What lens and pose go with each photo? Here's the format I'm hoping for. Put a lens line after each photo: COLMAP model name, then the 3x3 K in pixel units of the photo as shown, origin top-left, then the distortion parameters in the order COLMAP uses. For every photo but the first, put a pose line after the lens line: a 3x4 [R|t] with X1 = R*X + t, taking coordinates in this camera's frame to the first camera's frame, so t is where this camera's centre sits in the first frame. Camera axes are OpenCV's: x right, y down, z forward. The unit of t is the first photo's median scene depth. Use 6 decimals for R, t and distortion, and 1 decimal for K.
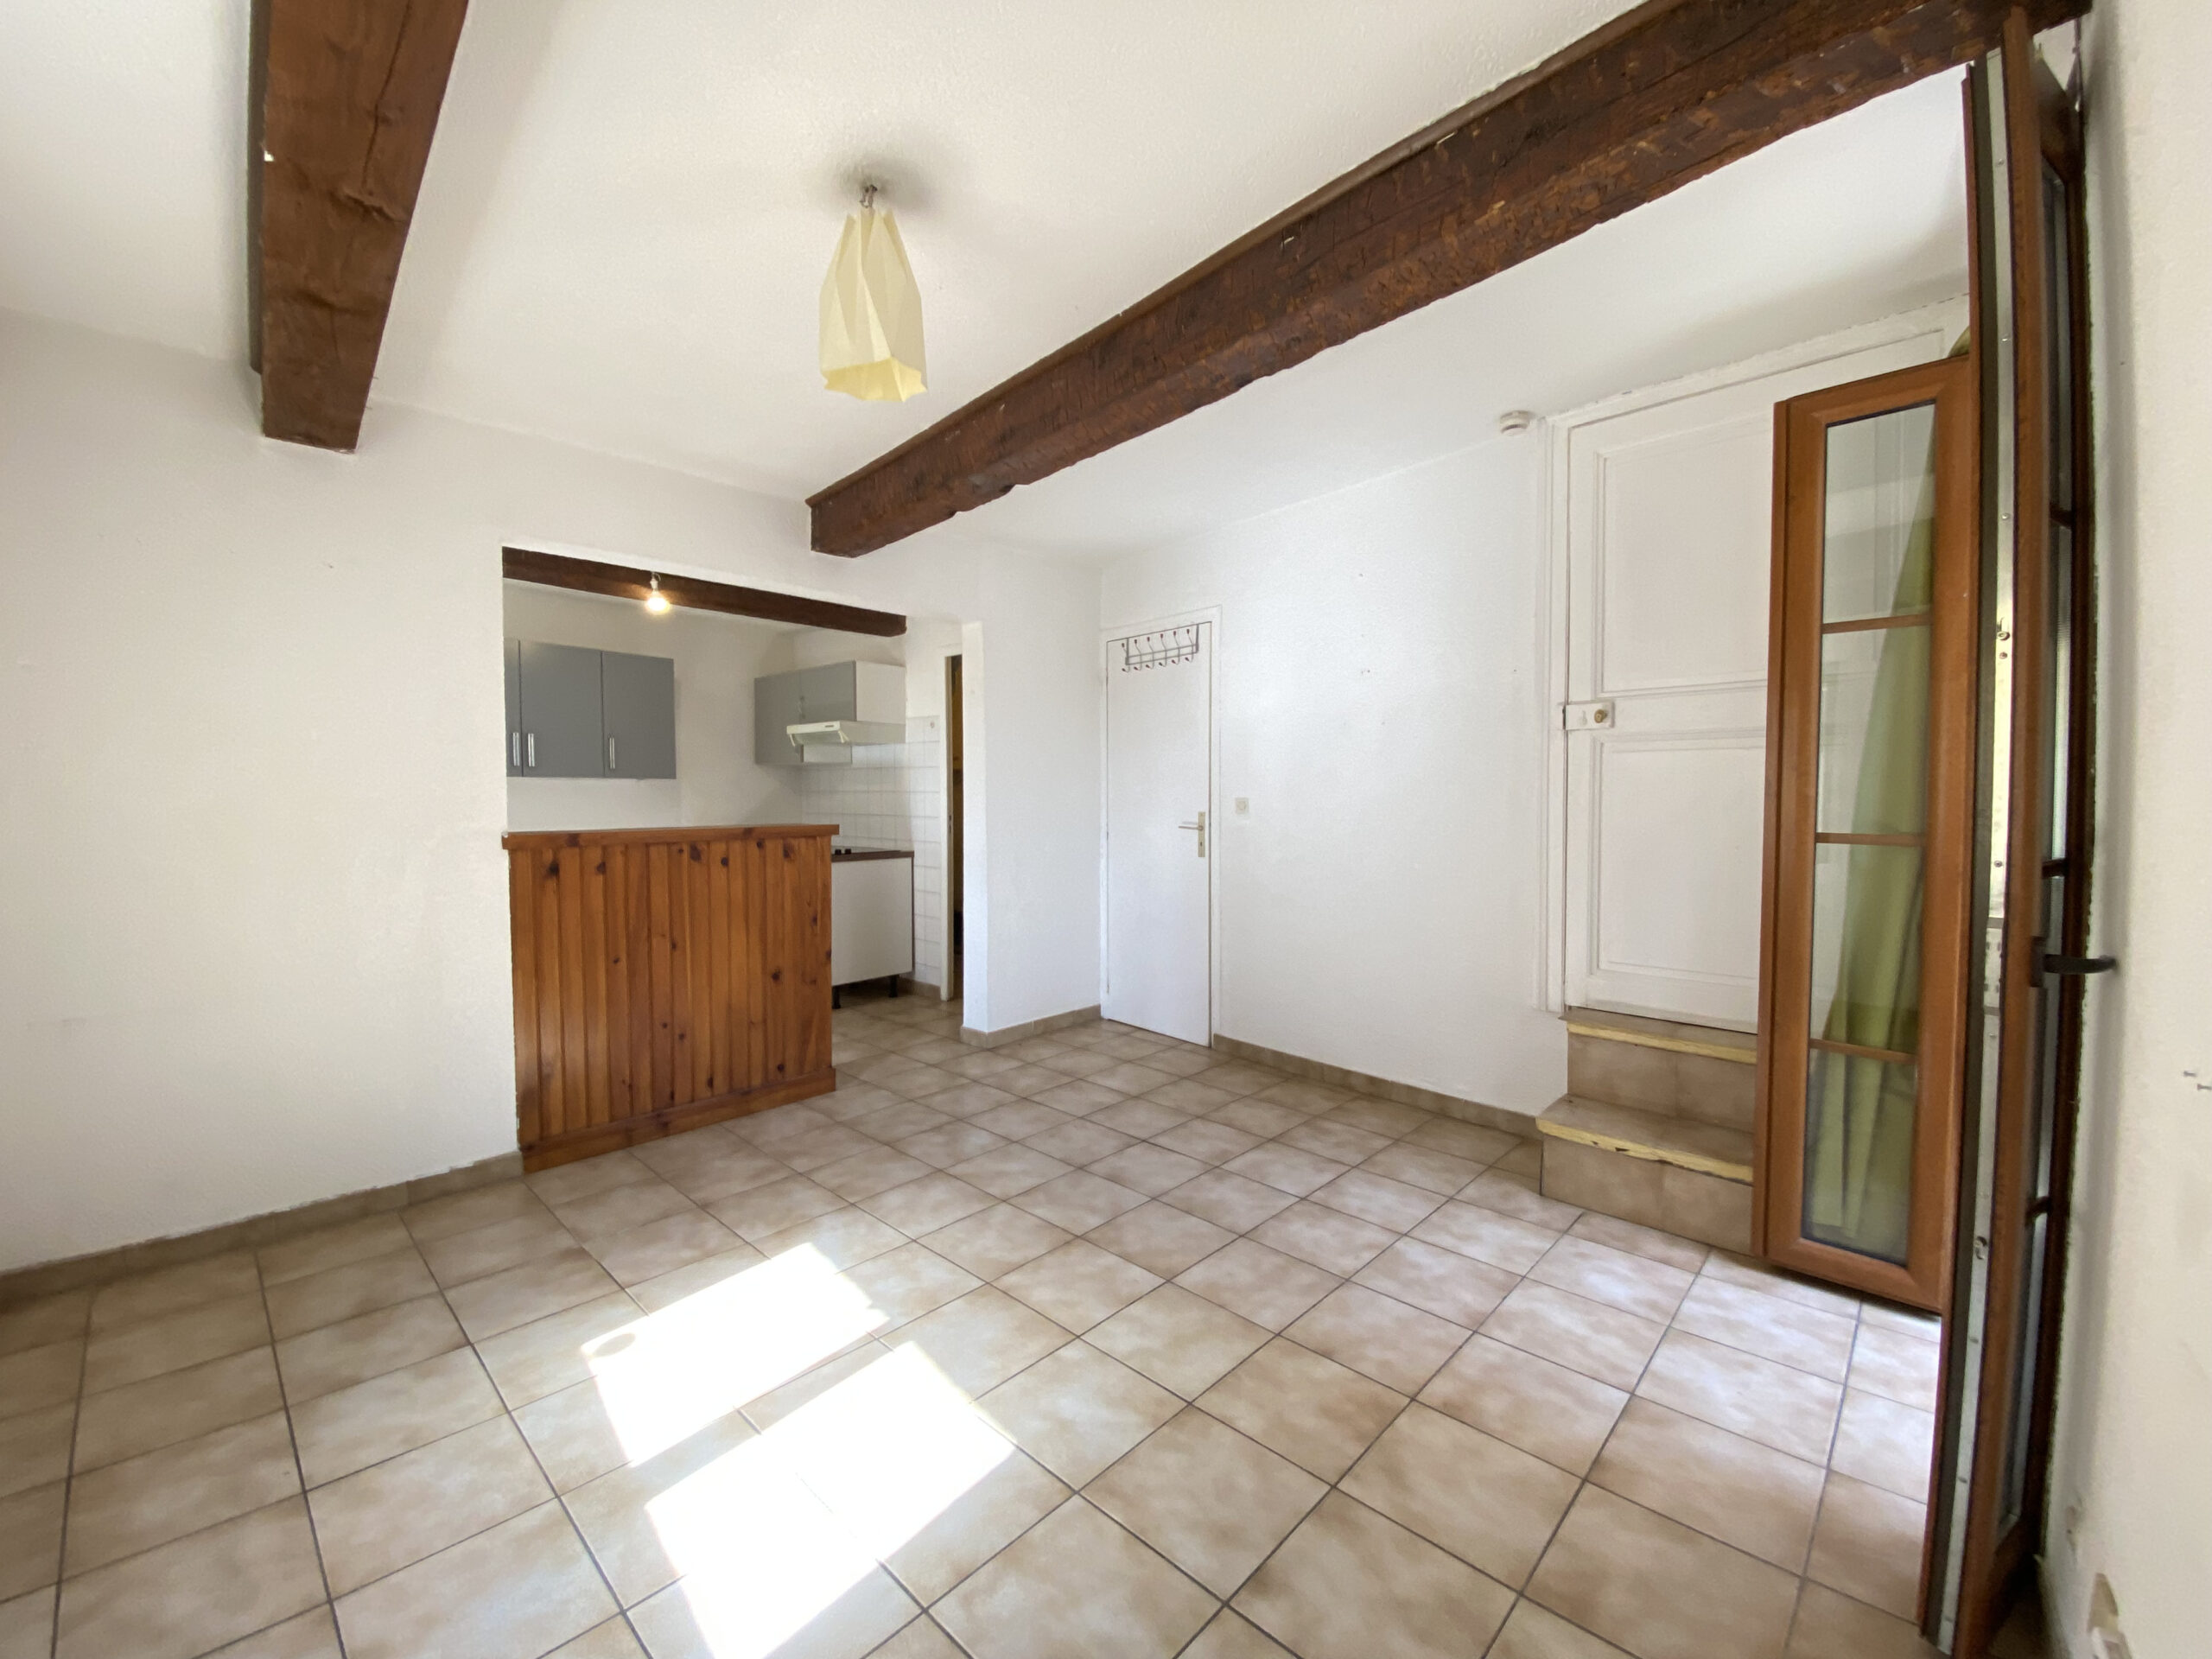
lens RADIAL K [[891.7, 0, 1100.8], [0, 891.7, 827.2], [0, 0, 1]] dist [0.026672, -0.025302]
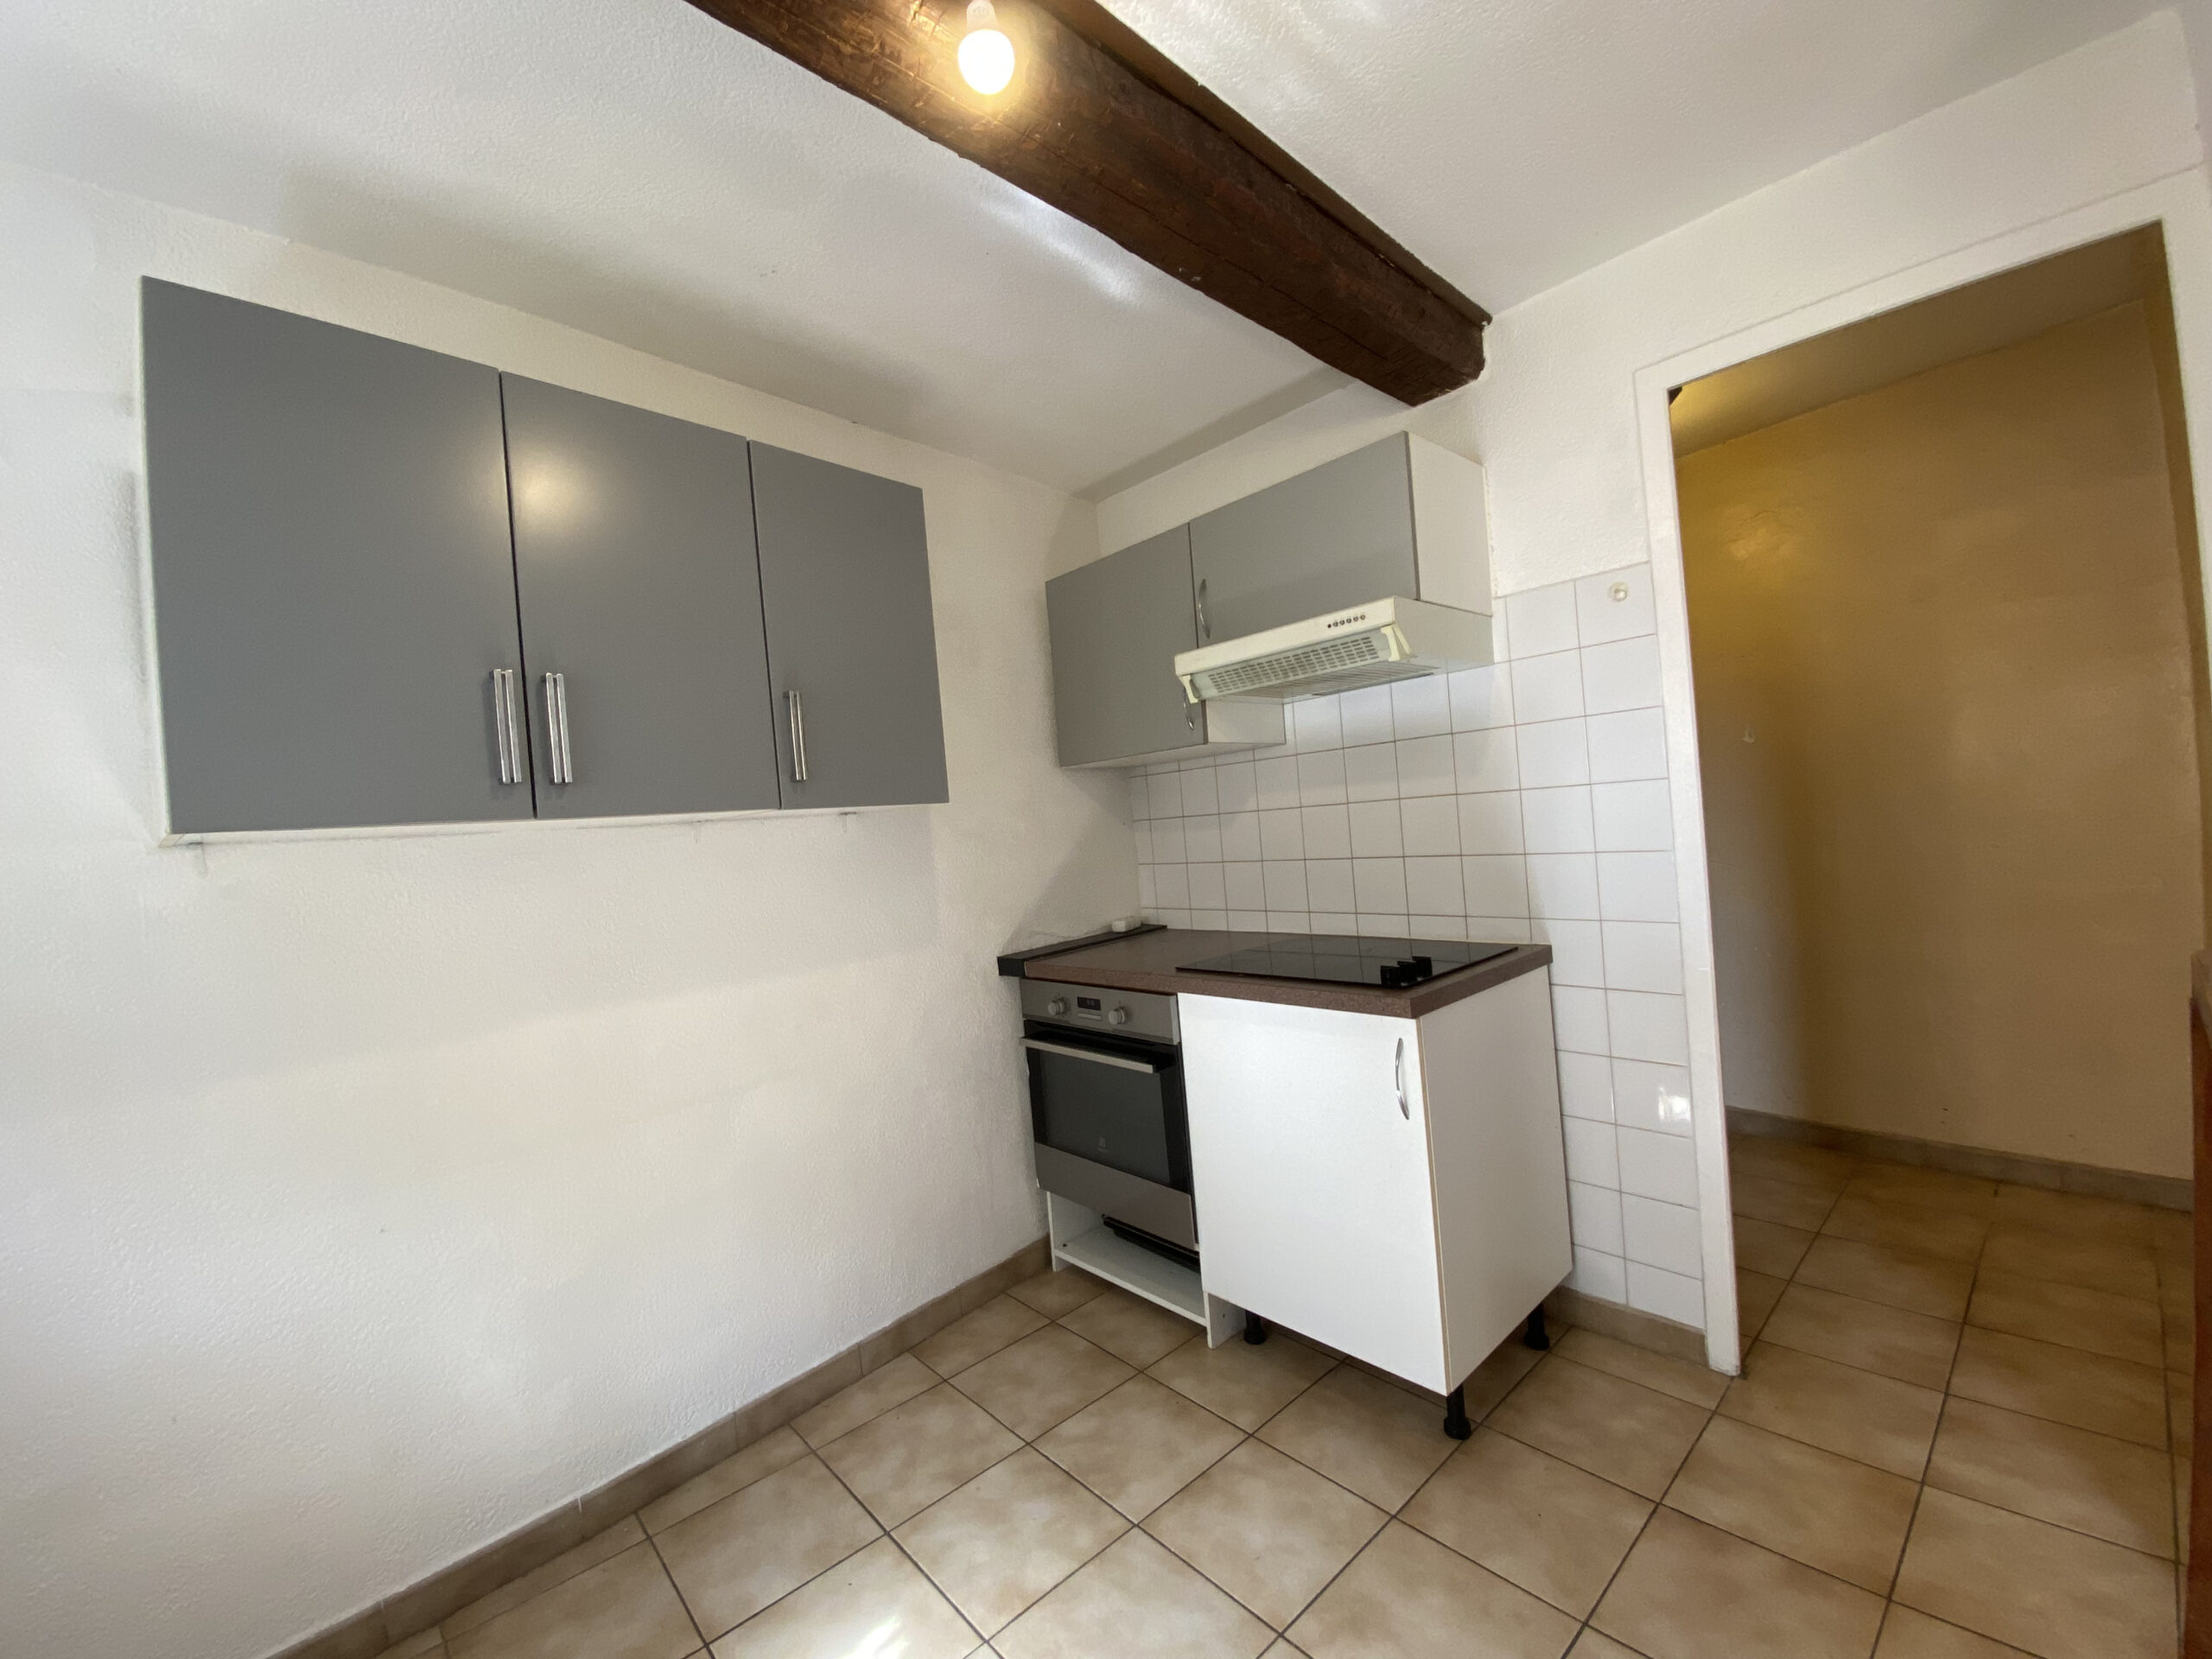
lens RADIAL K [[896.2, 0, 1099.0], [0, 896.2, 824.8], [0, 0, 1]] dist [0.012087, -0.017023]
pose [[0.993252, -0.077981, -0.085839, -0.681389], [0.074942, 0.996460, -0.038087, -0.044930], [0.088506, 0.031397, 0.995581, 1.138606]]
